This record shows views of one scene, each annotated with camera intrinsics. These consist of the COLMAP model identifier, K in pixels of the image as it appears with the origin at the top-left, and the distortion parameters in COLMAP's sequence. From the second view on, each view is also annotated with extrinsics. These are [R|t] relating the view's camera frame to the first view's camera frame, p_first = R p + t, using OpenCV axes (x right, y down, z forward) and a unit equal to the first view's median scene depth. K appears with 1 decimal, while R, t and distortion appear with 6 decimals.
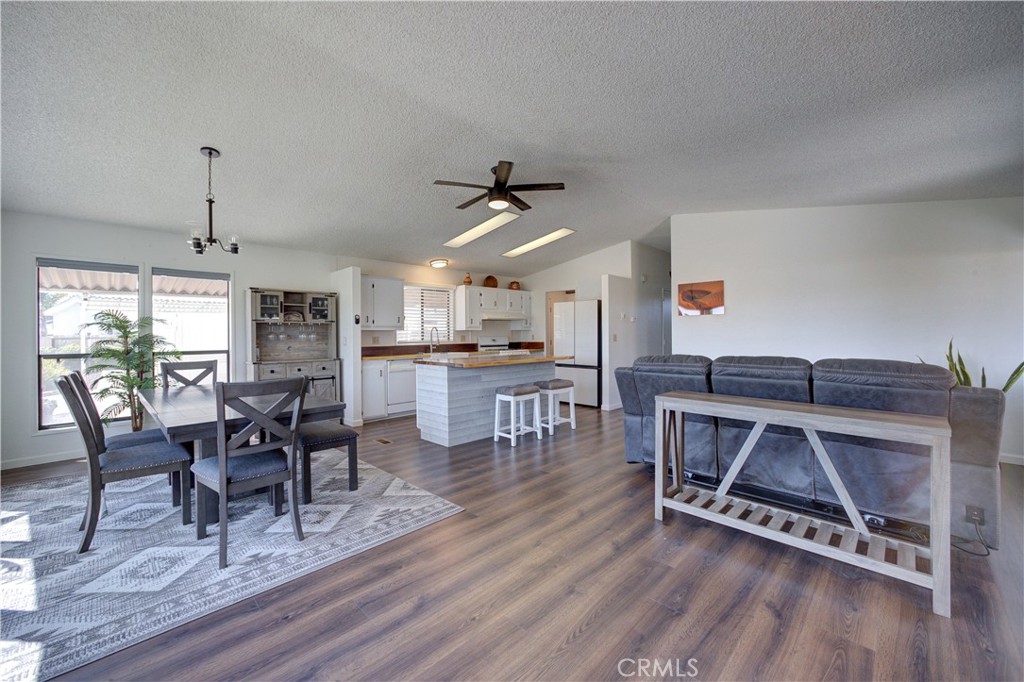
lens RADIAL K [[409.5, 0, 510.7], [0, 409.5, 334.2], [0, 0, 1]] dist [-0.003038, -0.000098]
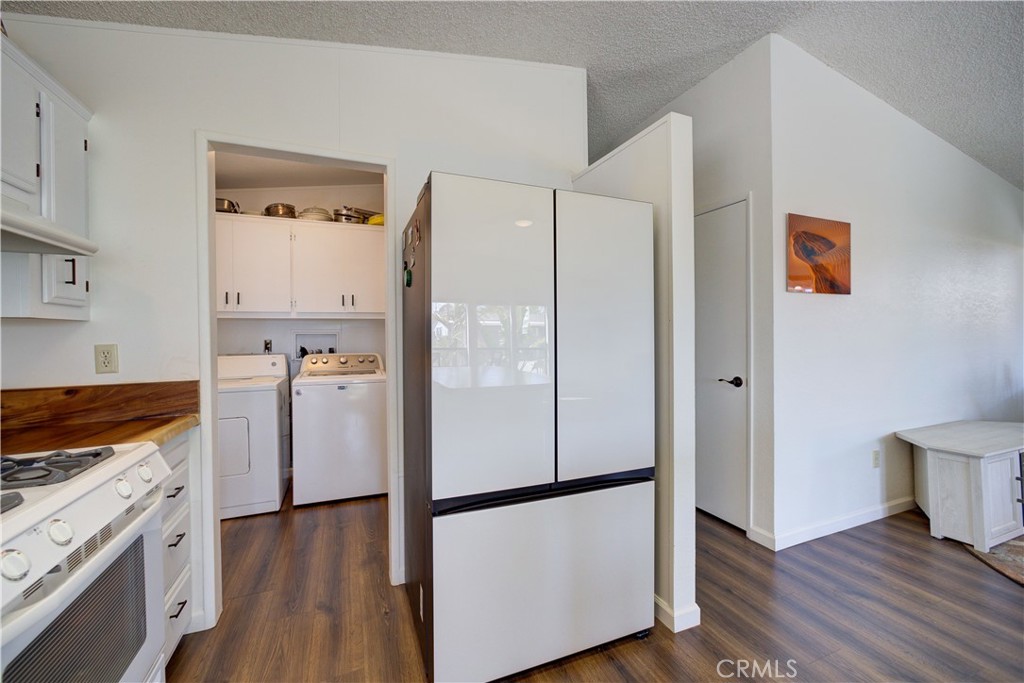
lens RADIAL K [[409.5, 0, 510.7], [0, 409.5, 334.7], [0, 0, 1]] dist [-0.003038, -0.000098]
pose [[0.403965, -0.001769, 0.914773, -0.049730], [0.001829, 0.999998, 0.001127, -0.004207], [-0.914773, 0.001218, 0.403967, 0.918674]]
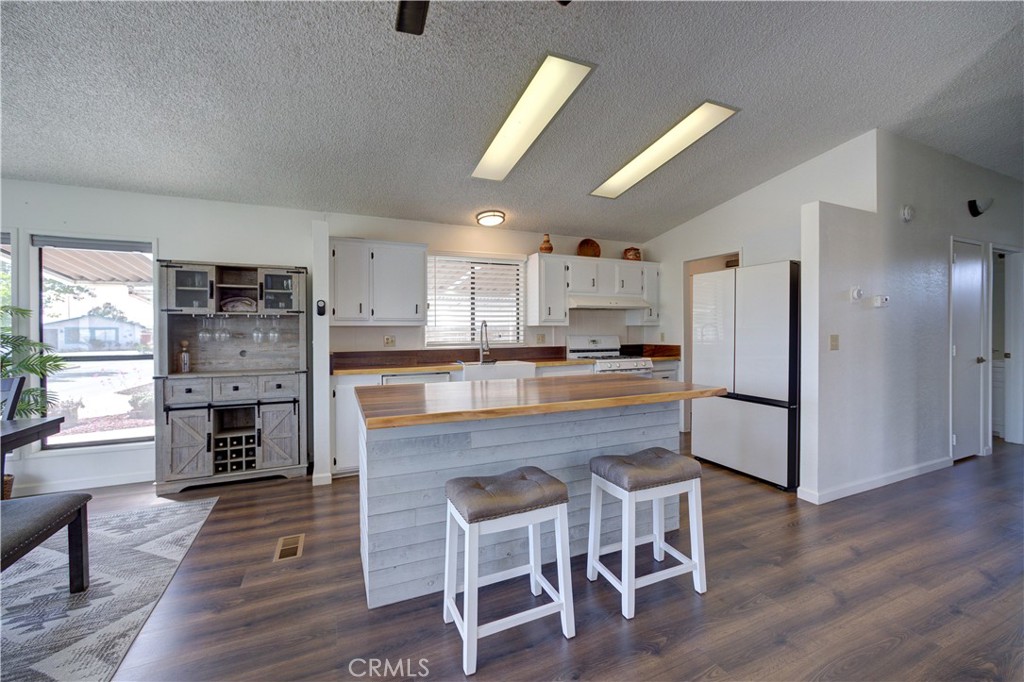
lens RADIAL K [[409.5, 0, 510.7], [0, 409.5, 334.2], [0, 0, 1]] dist [-0.003038, -0.000098]
pose [[0.929366, 0.007316, -0.369087, 0.083795], [-0.002973, 0.999920, 0.012332, -0.004487], [0.369147, -0.010364, 0.929313, 0.424435]]
